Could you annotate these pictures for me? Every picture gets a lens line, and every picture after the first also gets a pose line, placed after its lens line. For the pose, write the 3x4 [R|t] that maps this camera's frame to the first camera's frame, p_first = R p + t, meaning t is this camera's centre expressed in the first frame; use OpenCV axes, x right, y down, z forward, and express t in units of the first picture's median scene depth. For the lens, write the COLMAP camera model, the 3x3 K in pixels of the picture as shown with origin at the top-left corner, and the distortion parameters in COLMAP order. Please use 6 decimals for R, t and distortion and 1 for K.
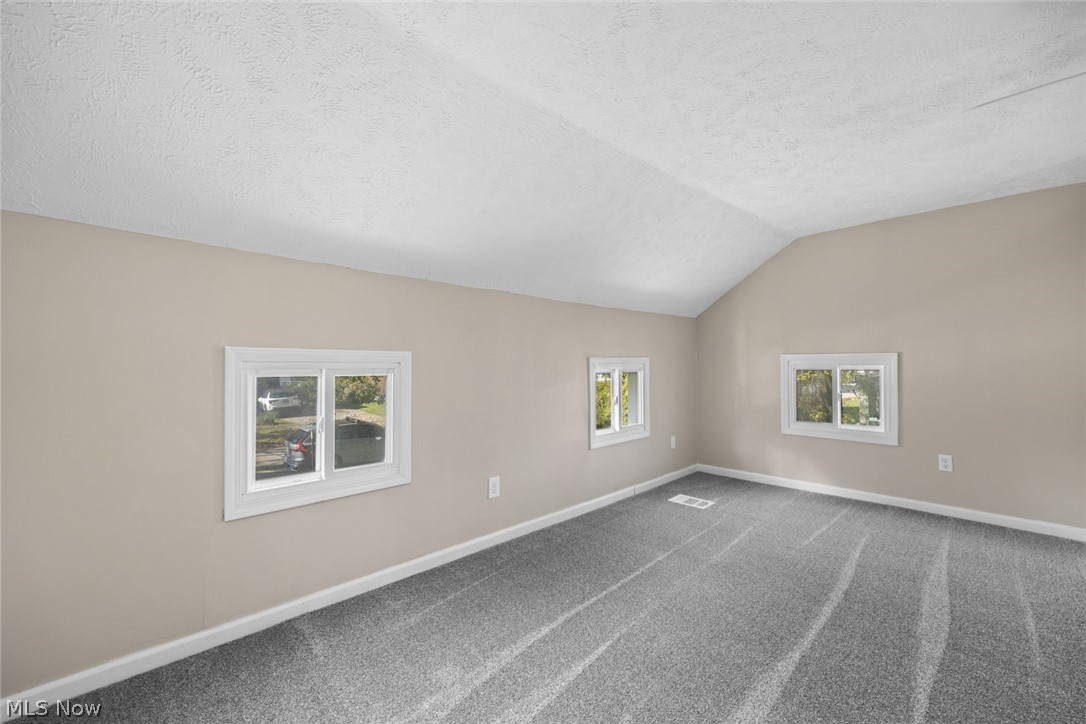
lens RADIAL K [[419.9, 0, 538.6], [0, 419.9, 364.1], [0, 0, 1]] dist [-0.001953, 0.000646]
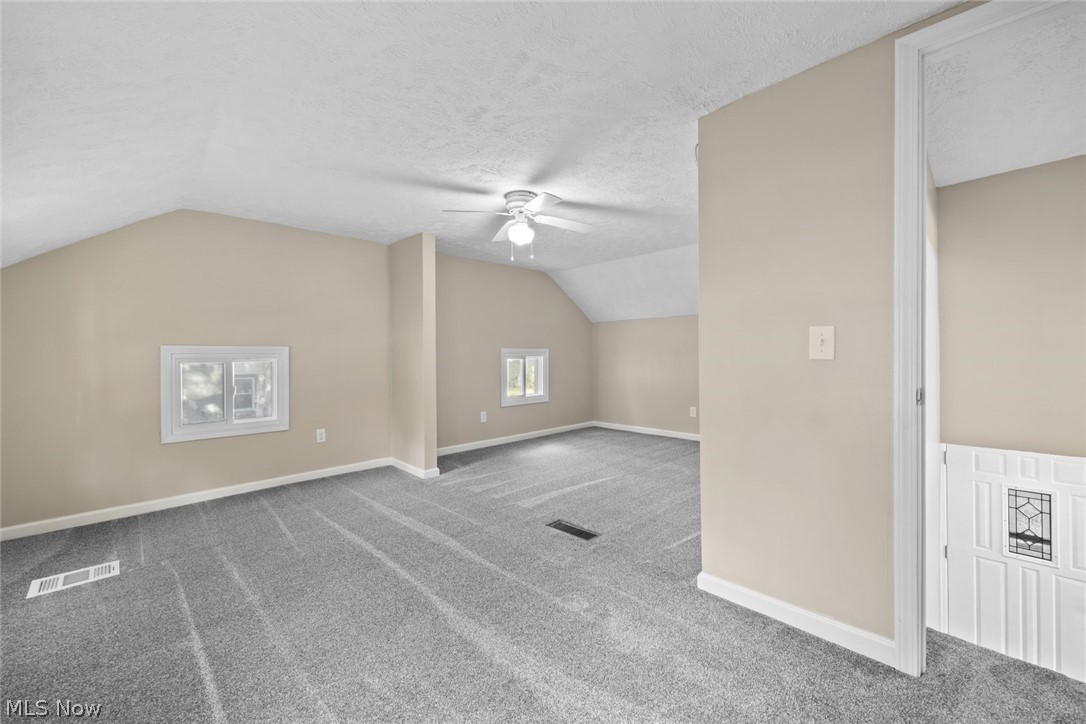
lens RADIAL K [[419.9, 0, 545.7], [0, 419.9, 355.3], [0, 0, 1]] dist [-0.001953, 0.000646]
pose [[-0.007021, 0.004340, 0.999966, -0.308929], [0.007182, 0.999965, -0.004289, 0.006887], [-0.999950, 0.007151, -0.007051, 0.362694]]
